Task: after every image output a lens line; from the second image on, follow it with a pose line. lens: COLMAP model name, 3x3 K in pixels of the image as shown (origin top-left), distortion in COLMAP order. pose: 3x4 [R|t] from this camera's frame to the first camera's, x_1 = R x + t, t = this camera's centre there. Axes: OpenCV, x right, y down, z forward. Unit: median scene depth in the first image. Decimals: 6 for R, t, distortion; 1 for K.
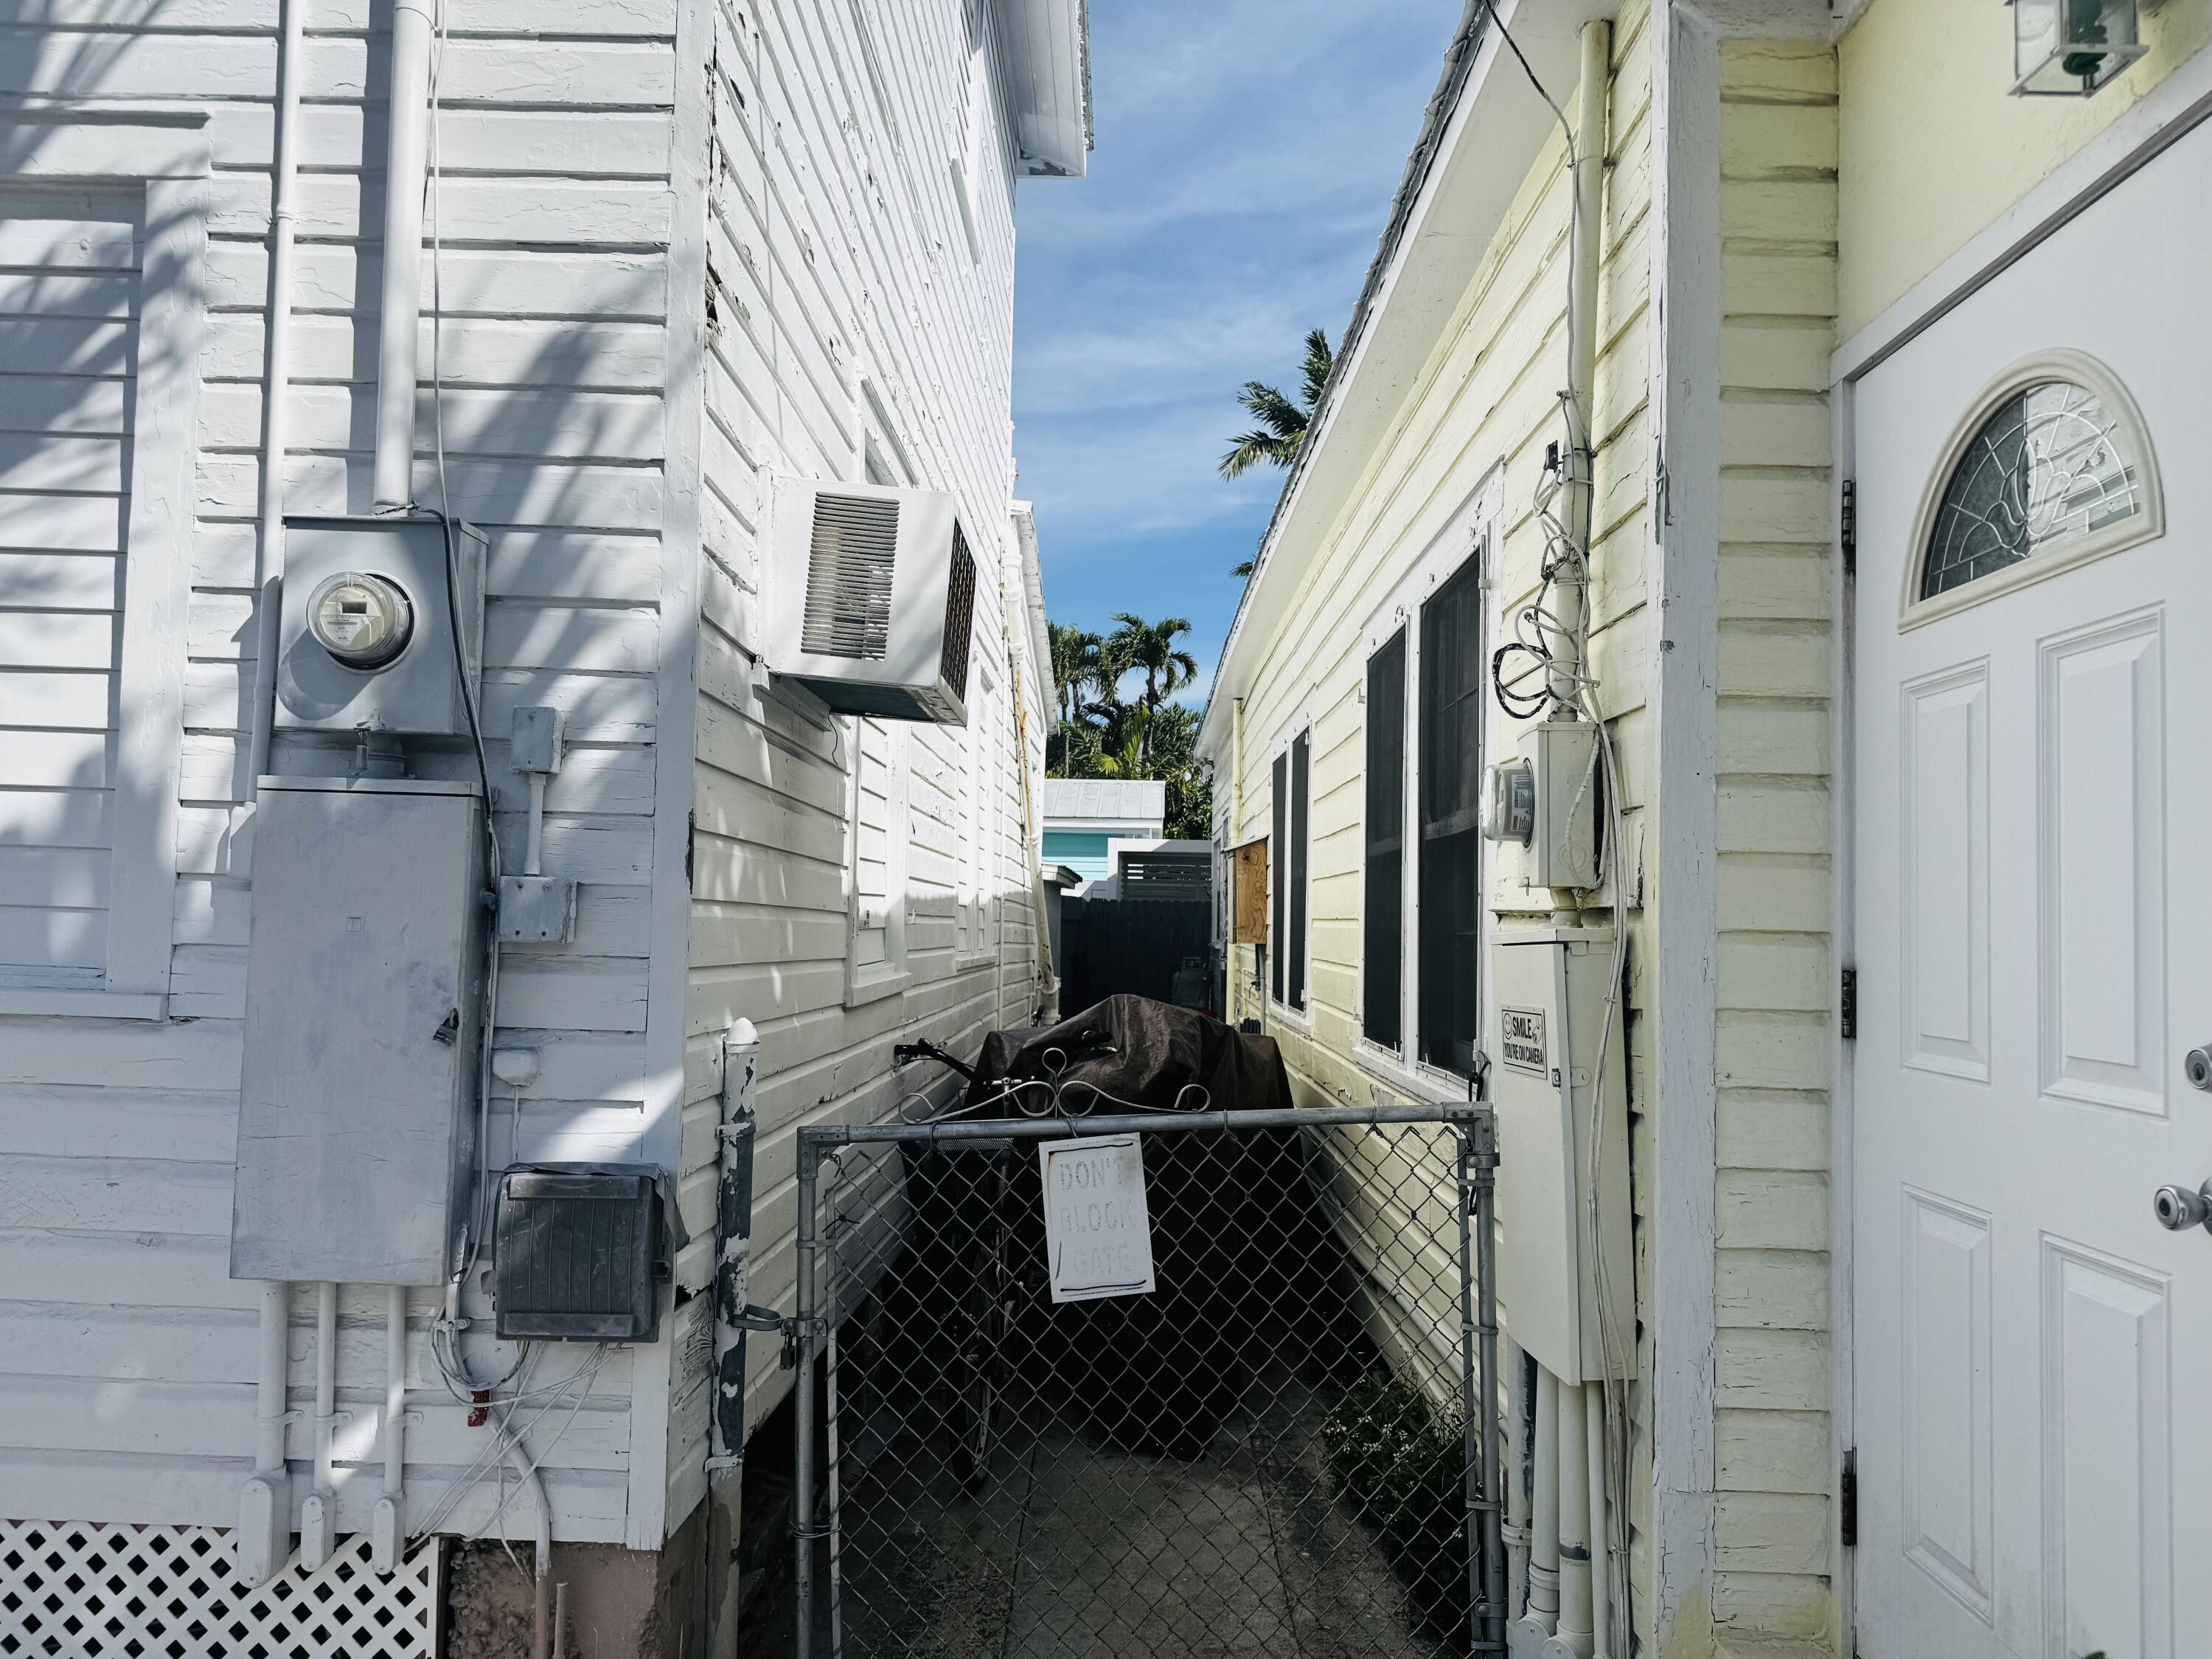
lens RADIAL K [[1511.3, 0, 1099.8], [0, 1511.3, 839.3], [0, 0, 1]] dist [0.041522, -0.000286]
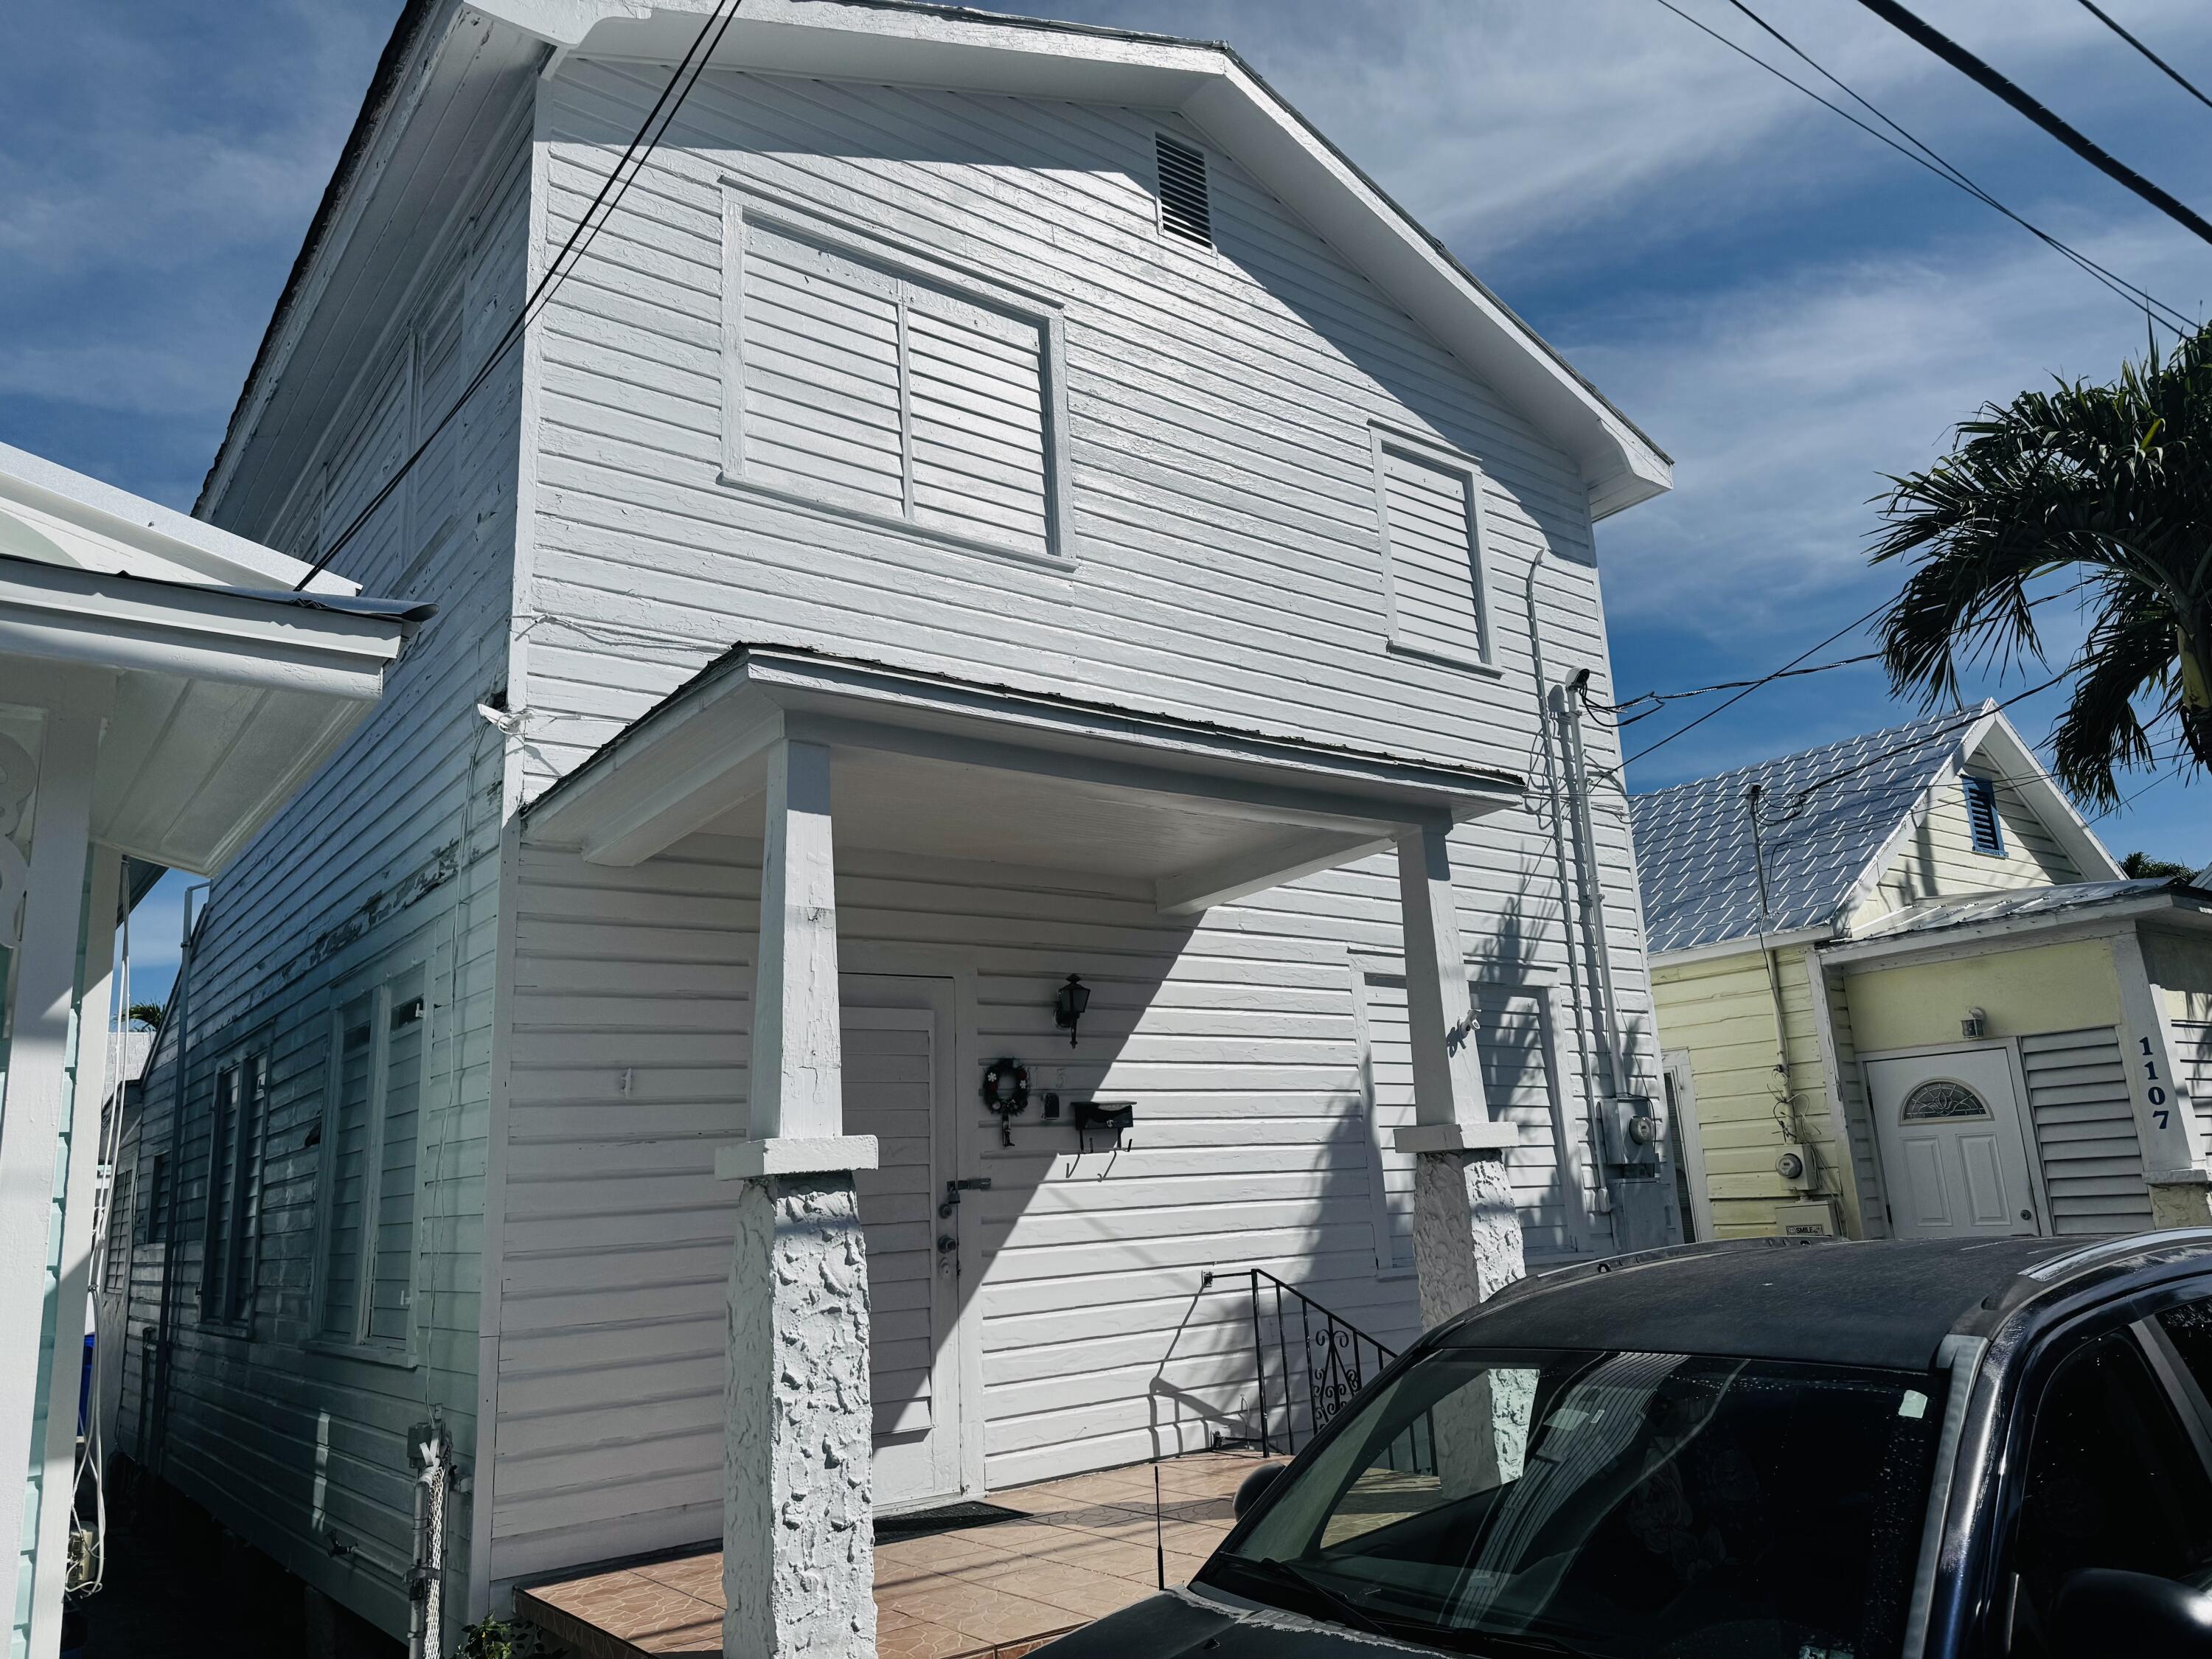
lens RADIAL K [[1557.7, 0, 1088.3], [0, 1557.7, 829.5], [0, 0, 1]] dist [0.032970, -0.041947]
pose [[0.780126, 0.081464, 0.620296, -3.464157], [0.036779, 0.983800, -0.175459, -0.223573], [-0.624540, 0.159694, 0.764492, -0.950739]]
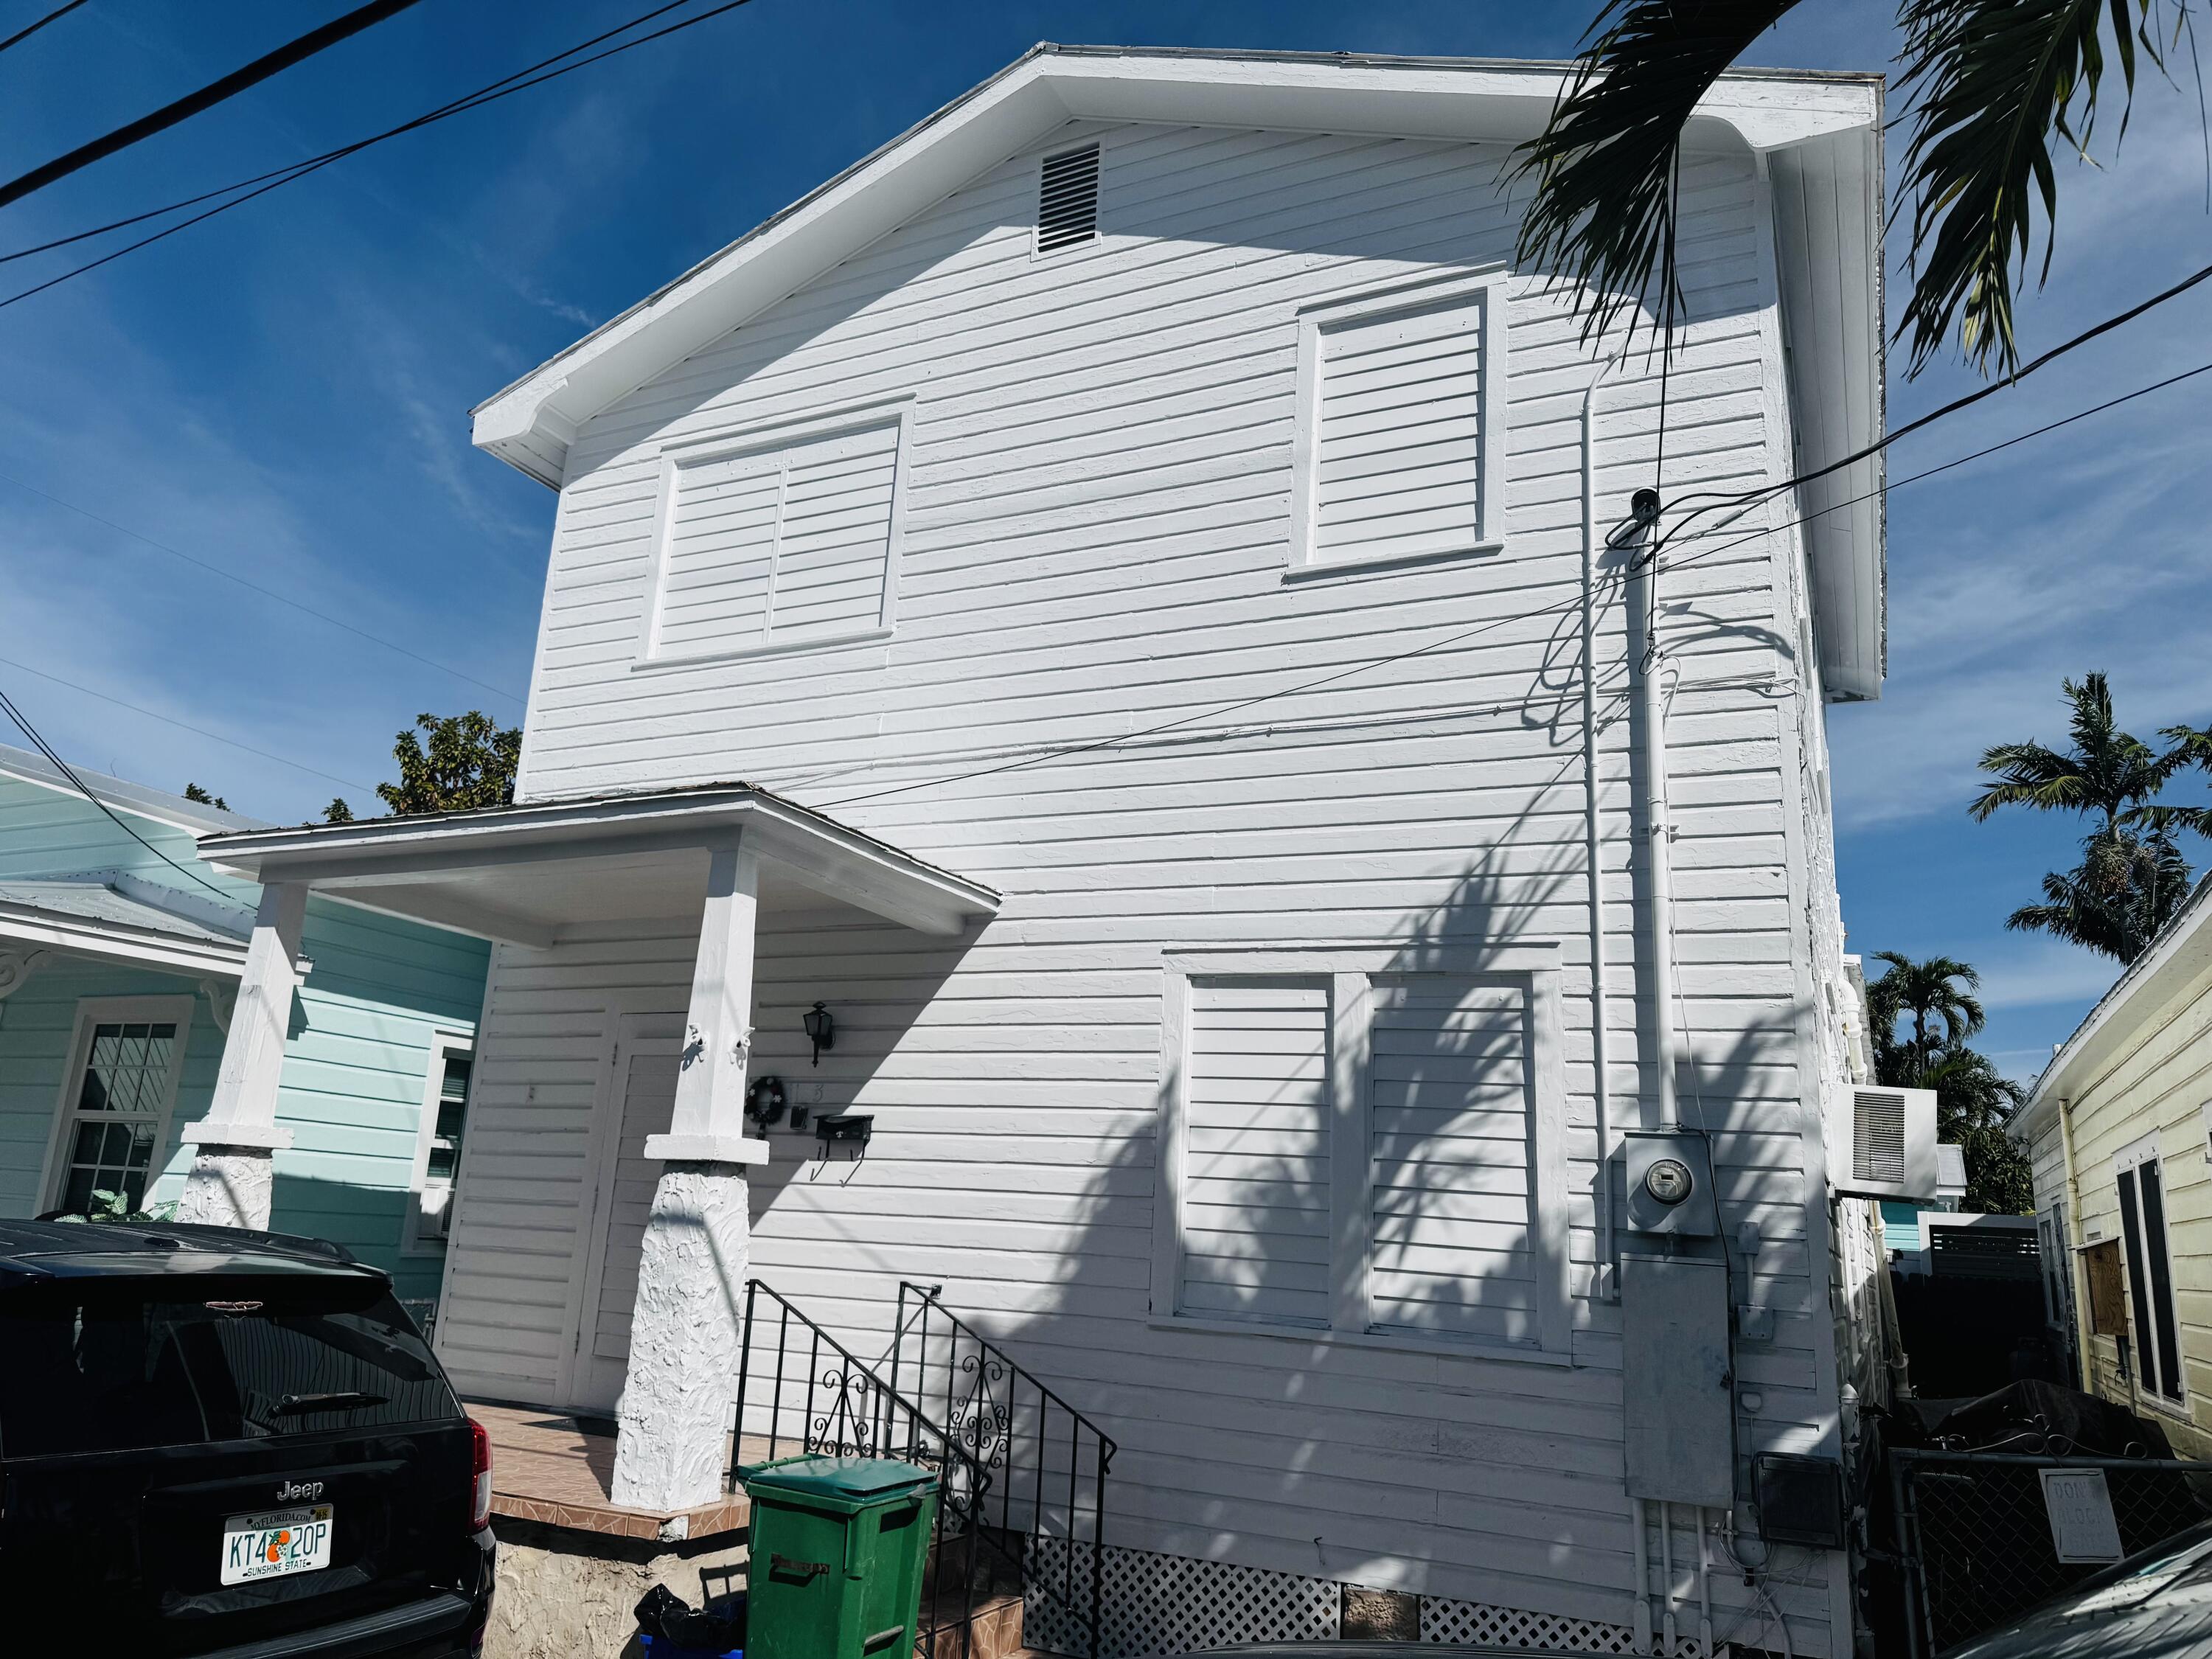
lens RADIAL K [[1557.7, 0, 1088.3], [0, 1557.7, 829.5], [0, 0, 1]] dist [0.032970, -0.041947]
pose [[0.907230, -0.079447, -0.413064, -0.255875], [-0.009808, 0.977739, -0.209596, -0.150548], [0.420521, 0.194203, 0.886255, -1.365695]]
